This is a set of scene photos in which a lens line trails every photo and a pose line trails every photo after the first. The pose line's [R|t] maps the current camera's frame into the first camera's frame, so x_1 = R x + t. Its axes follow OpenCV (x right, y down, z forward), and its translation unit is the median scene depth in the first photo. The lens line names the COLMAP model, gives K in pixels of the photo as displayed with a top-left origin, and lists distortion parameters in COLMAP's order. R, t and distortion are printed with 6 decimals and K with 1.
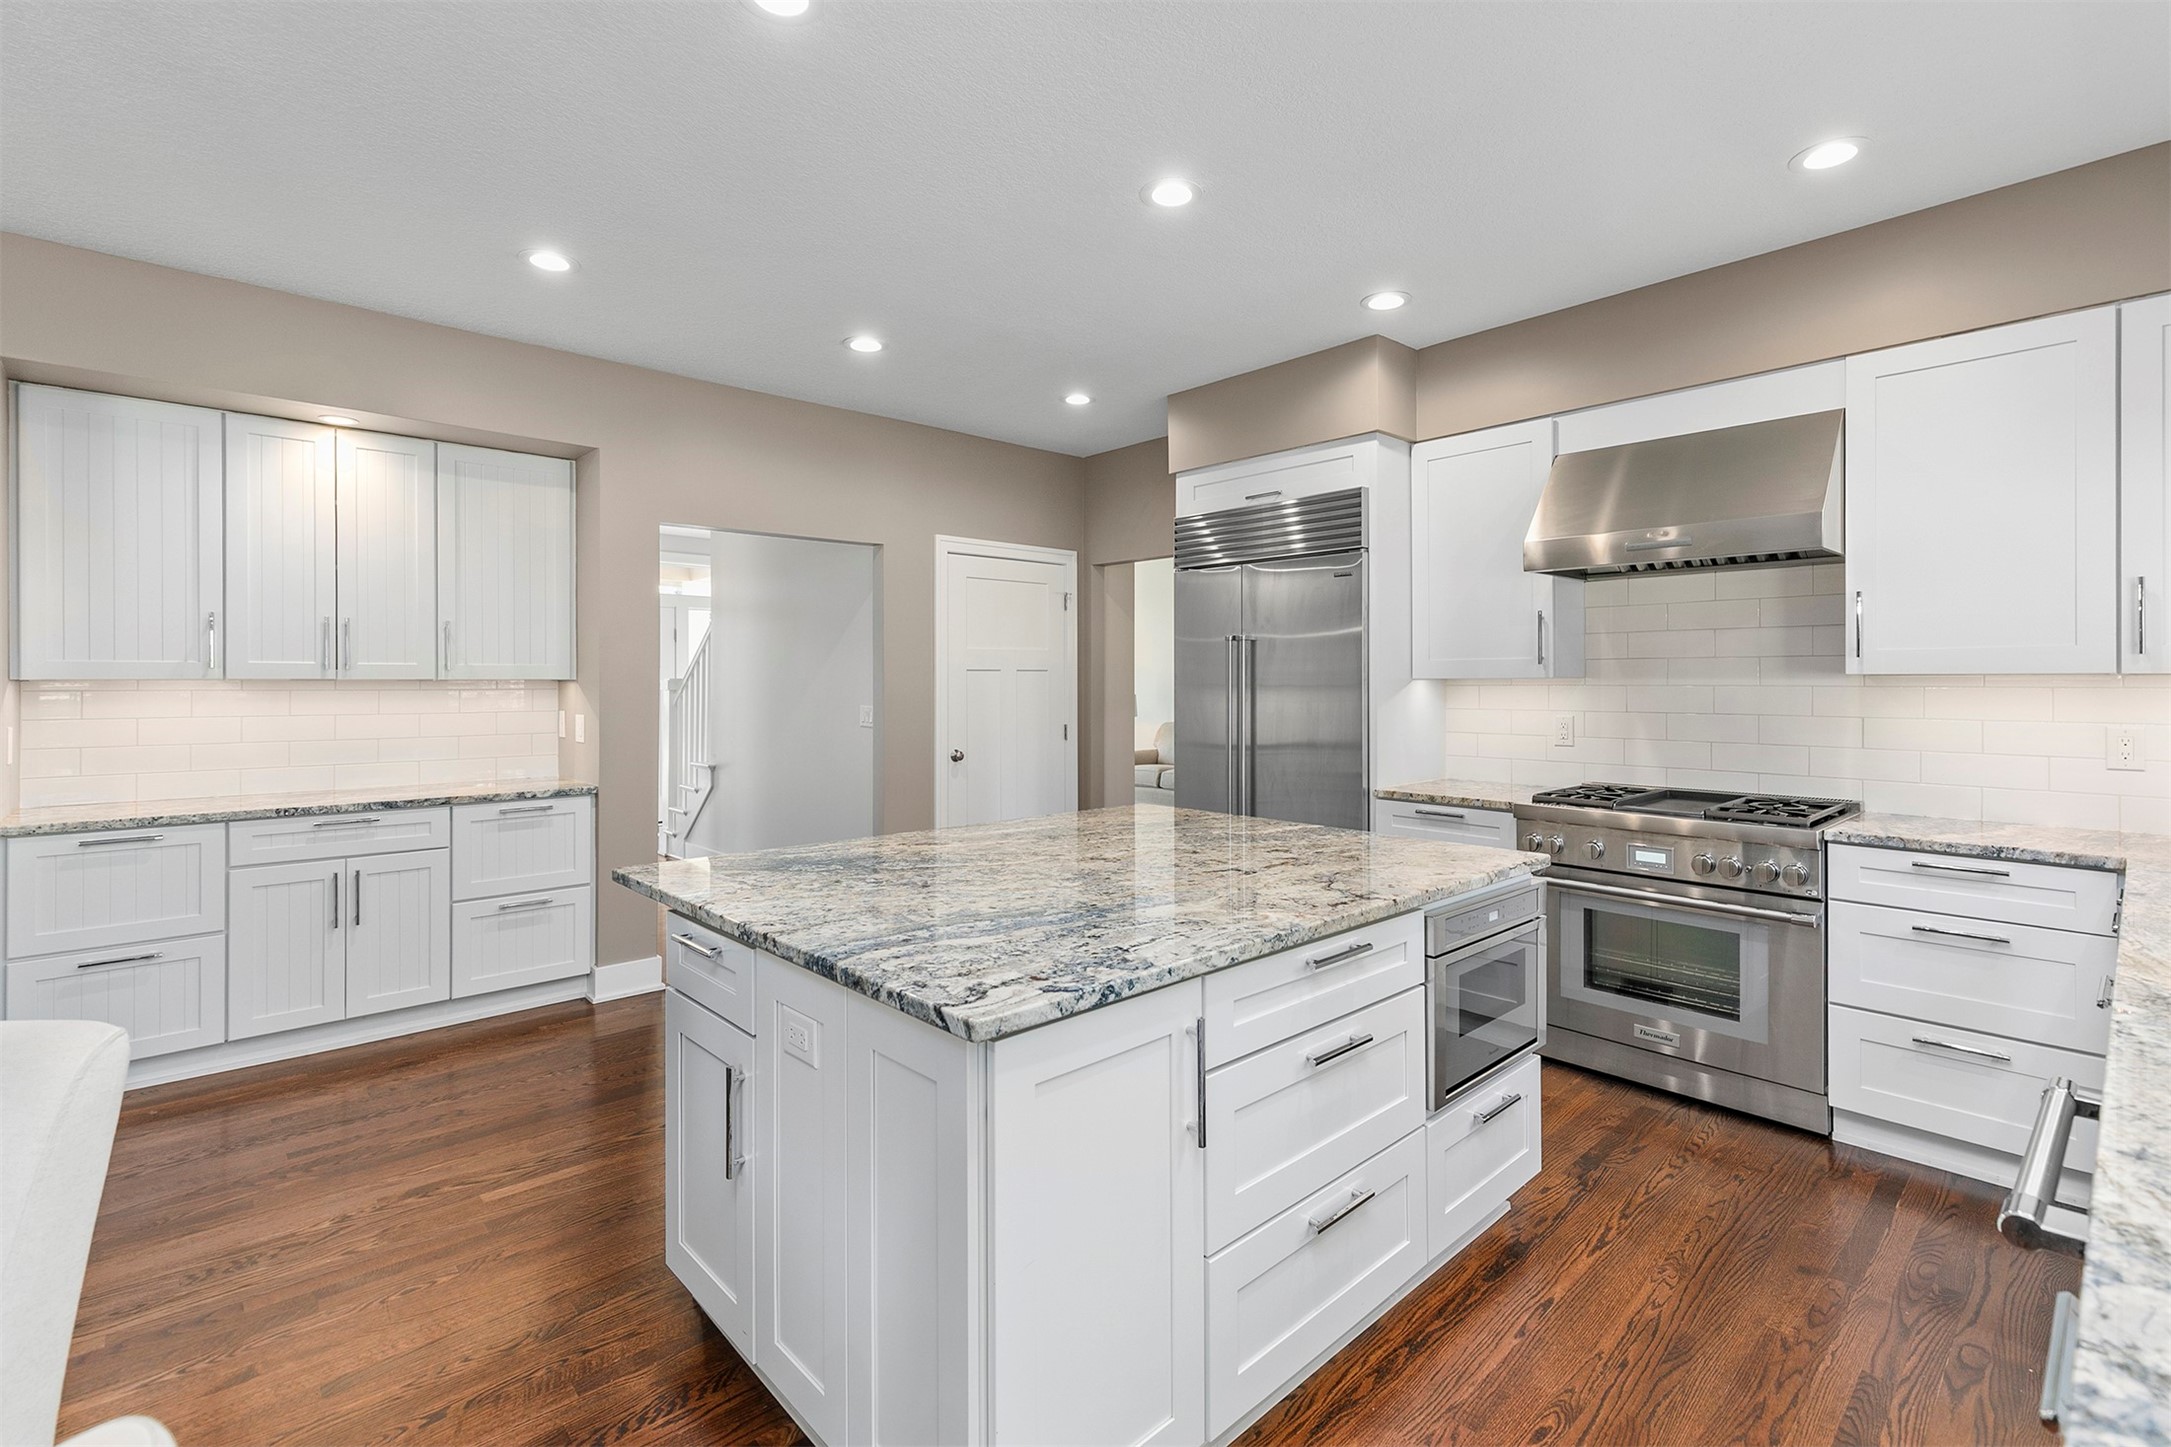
lens RADIAL K [[947.9, 0, 1155.9], [0, 947.9, 674.6], [0, 0, 1]] dist [0.000112, 0.000428]
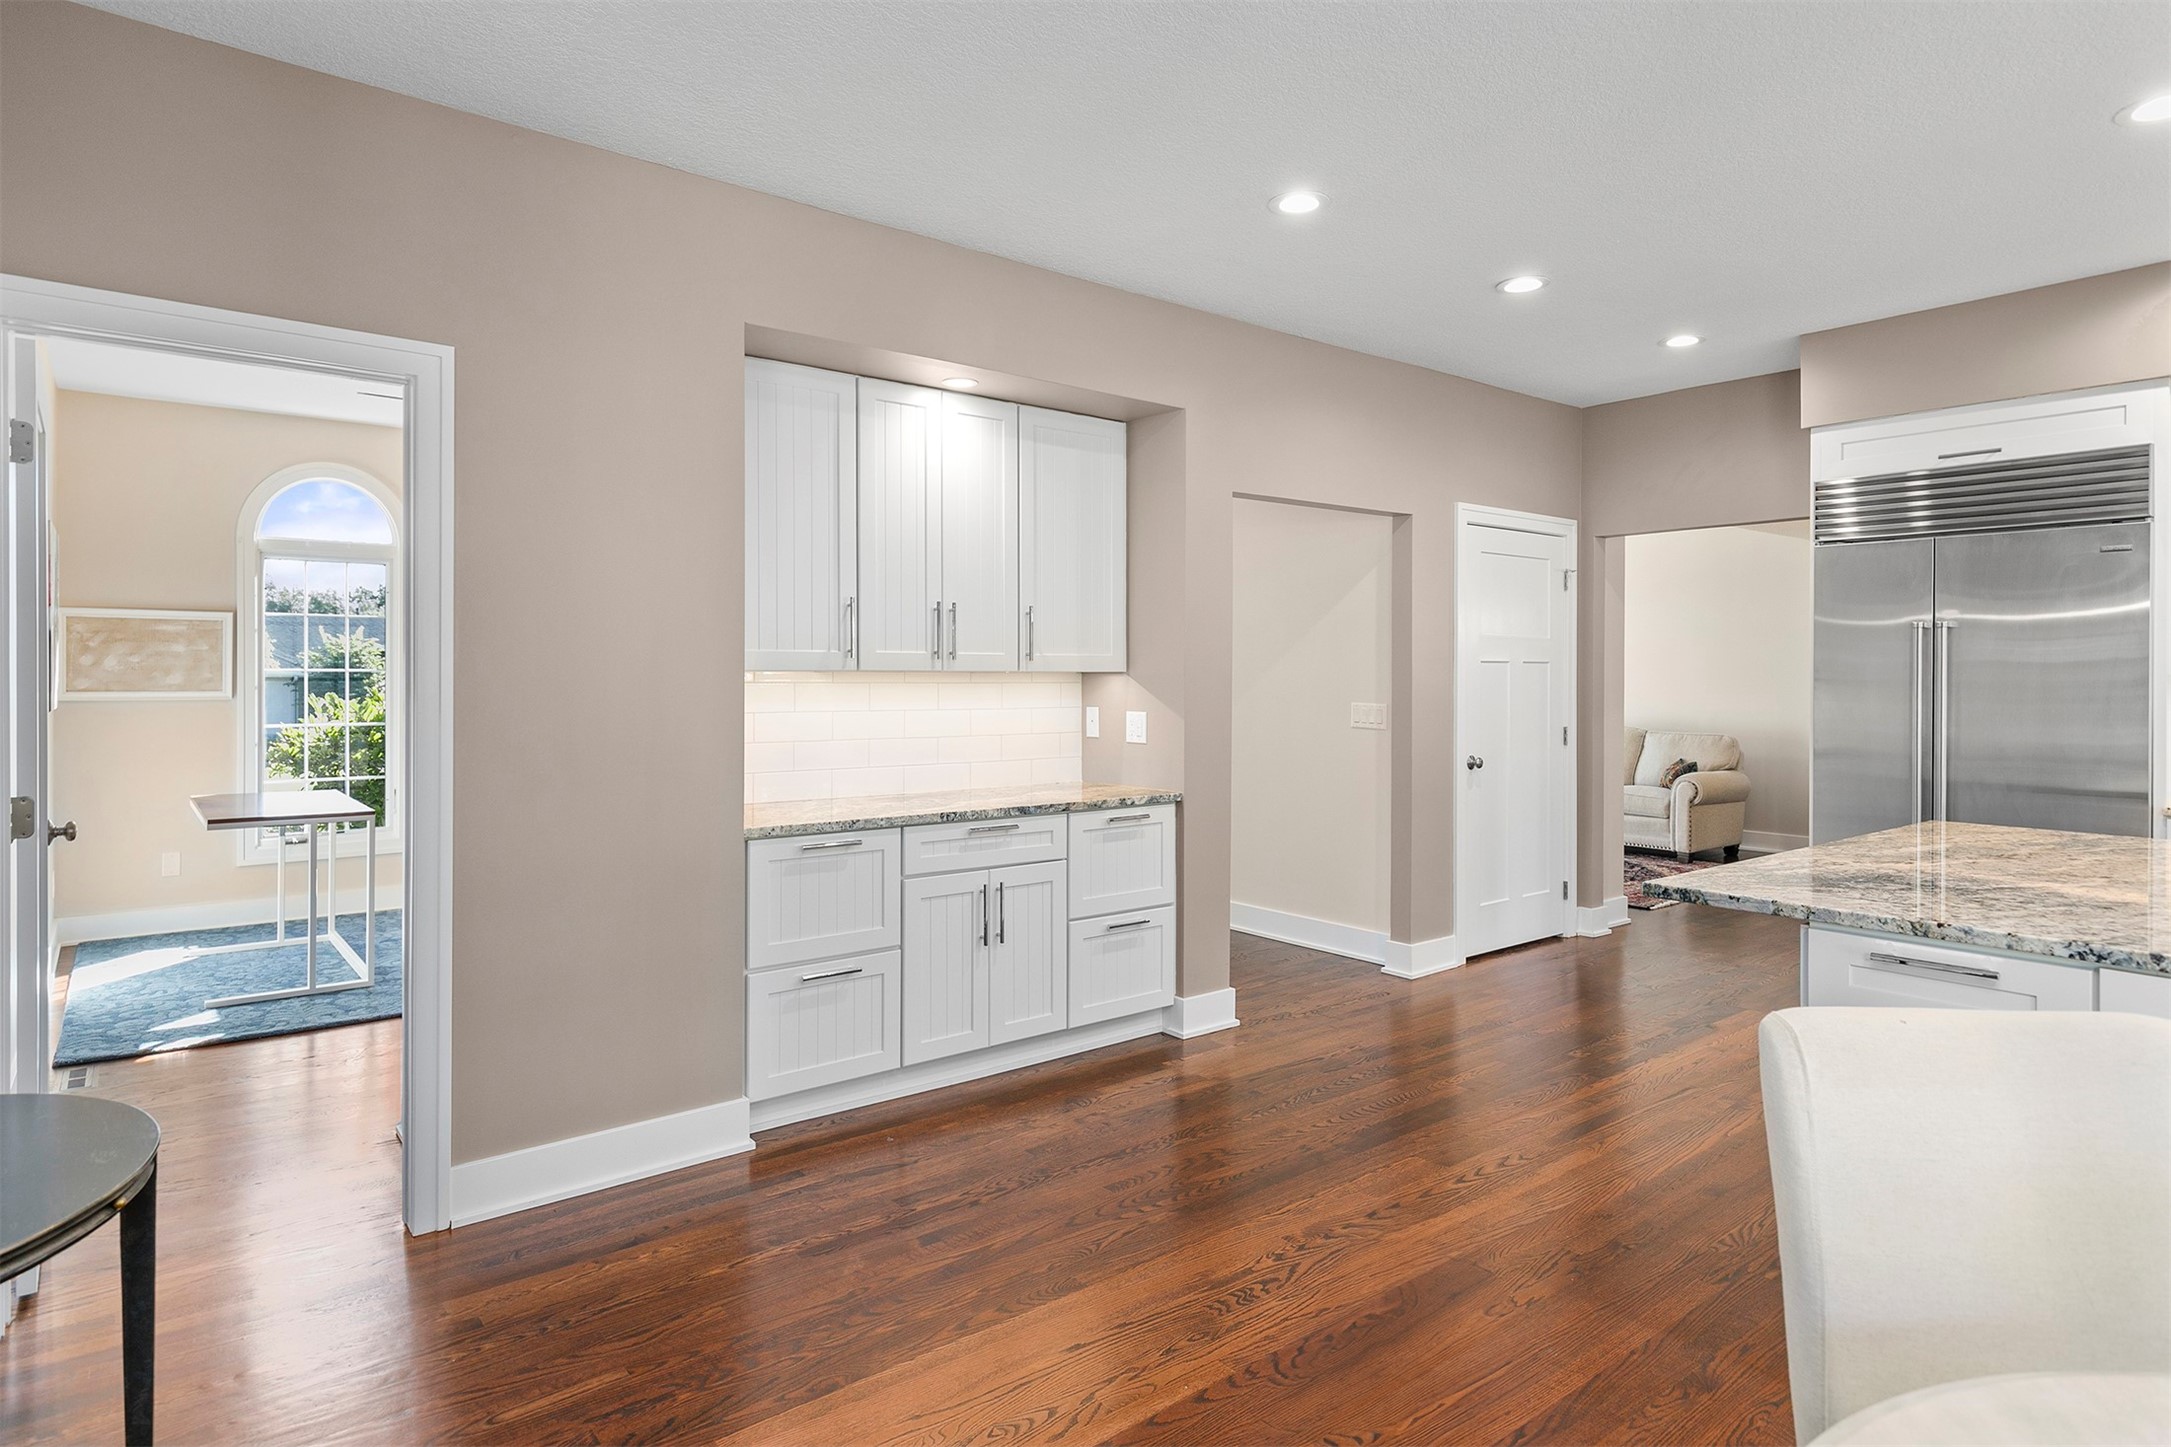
lens RADIAL K [[1178.4, 0, 1153.4], [0, 1178.4, 667.9], [0, 0, 1]] dist [0.017813, 0.000754]
pose [[0.997160, 0.005255, -0.075131, -0.575598], [-0.004938, 0.999978, 0.004409, -0.003644], [0.075152, -0.004025, 0.997164, -0.102966]]
